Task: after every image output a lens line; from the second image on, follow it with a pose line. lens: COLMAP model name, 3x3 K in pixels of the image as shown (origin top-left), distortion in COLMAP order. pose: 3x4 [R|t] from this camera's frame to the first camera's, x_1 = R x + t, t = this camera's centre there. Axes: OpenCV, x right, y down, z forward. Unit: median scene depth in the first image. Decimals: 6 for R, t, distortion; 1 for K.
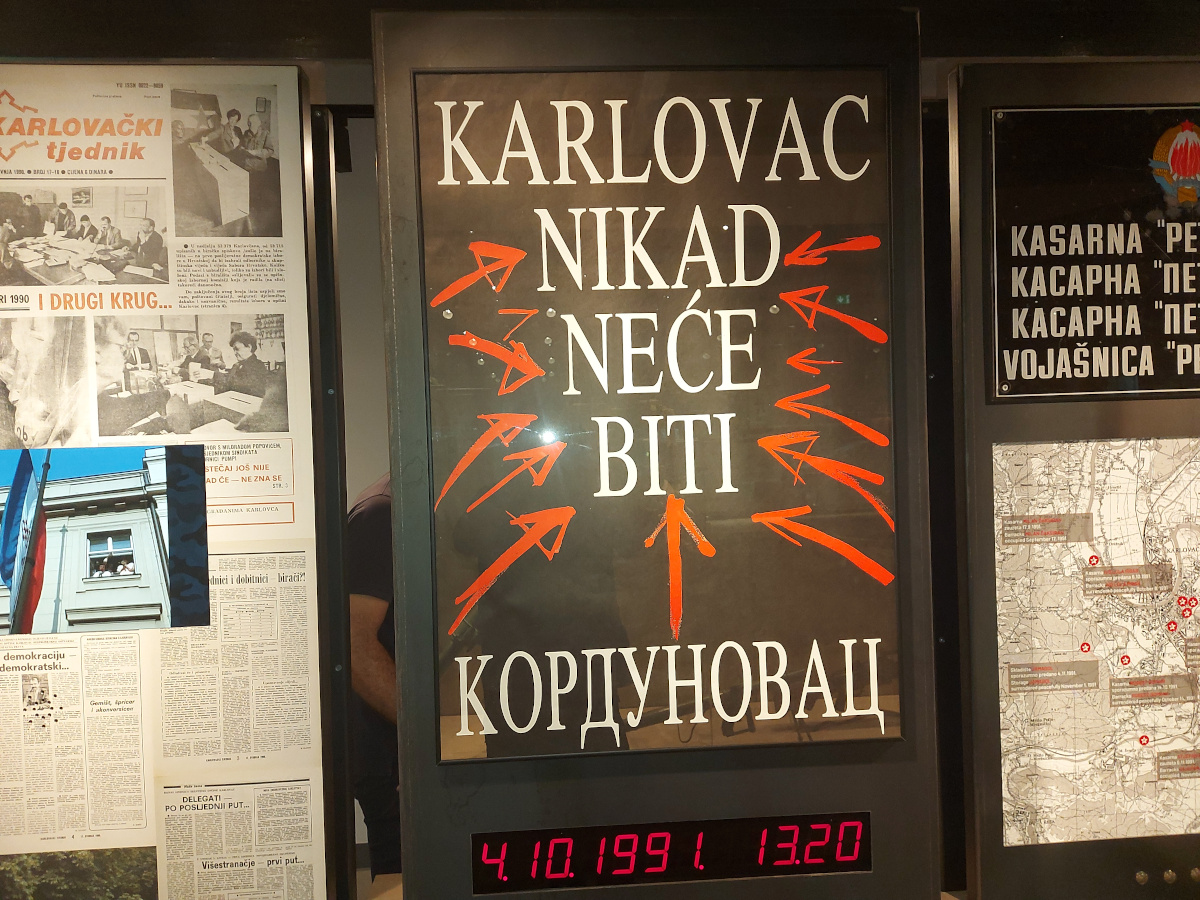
lens RADIAL K [[855.0, 0, 599.3], [0, 855.0, 450.2], [0, 0, 1]] dist [0.013813, 0.002933]
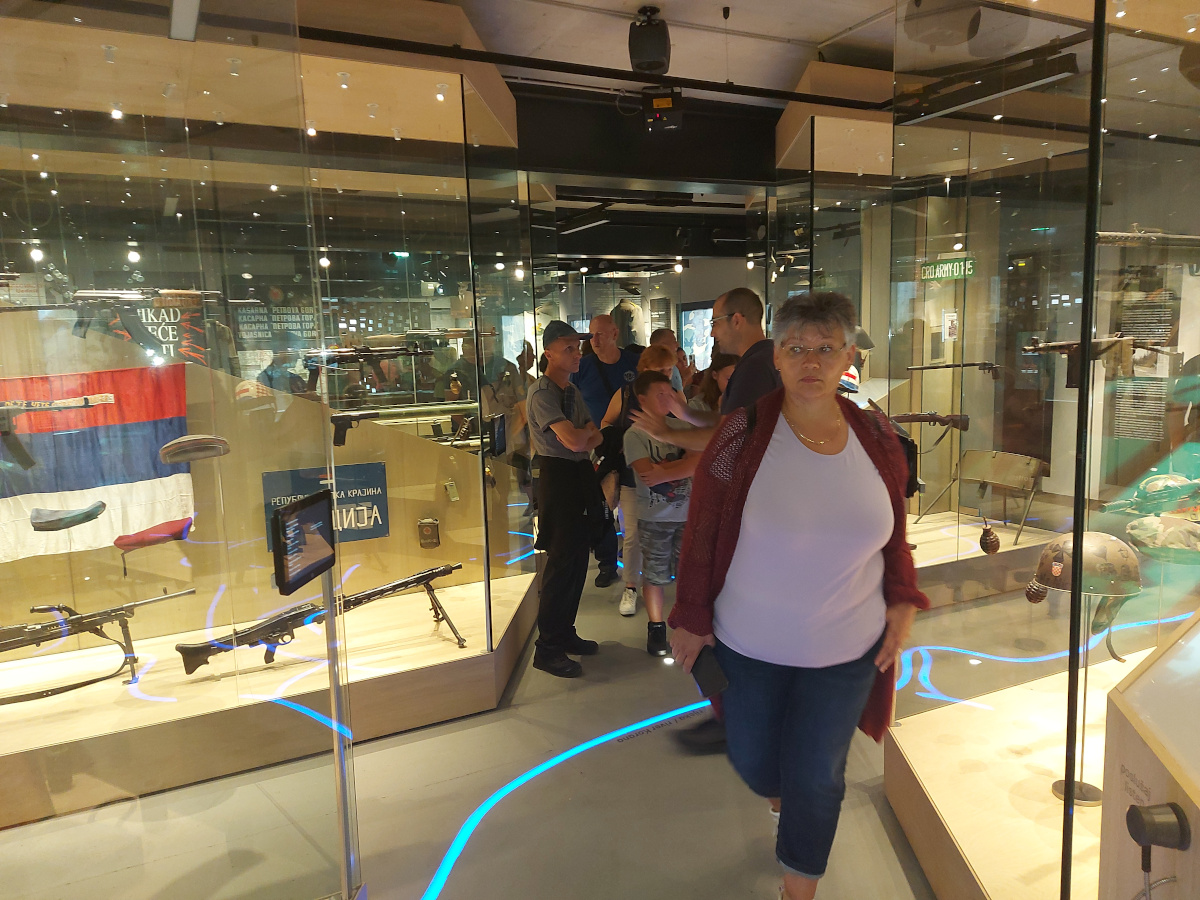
lens RADIAL K [[855.0, 0, 603.1], [0, 855.0, 451.3], [0, 0, 1]] dist [0.013813, 0.002933]
pose [[0.914476, -0.048677, 0.401701, 0.436887], [0.015746, 0.996267, 0.084878, 0.217193], [-0.404333, -0.071294, 0.911829, -5.240614]]
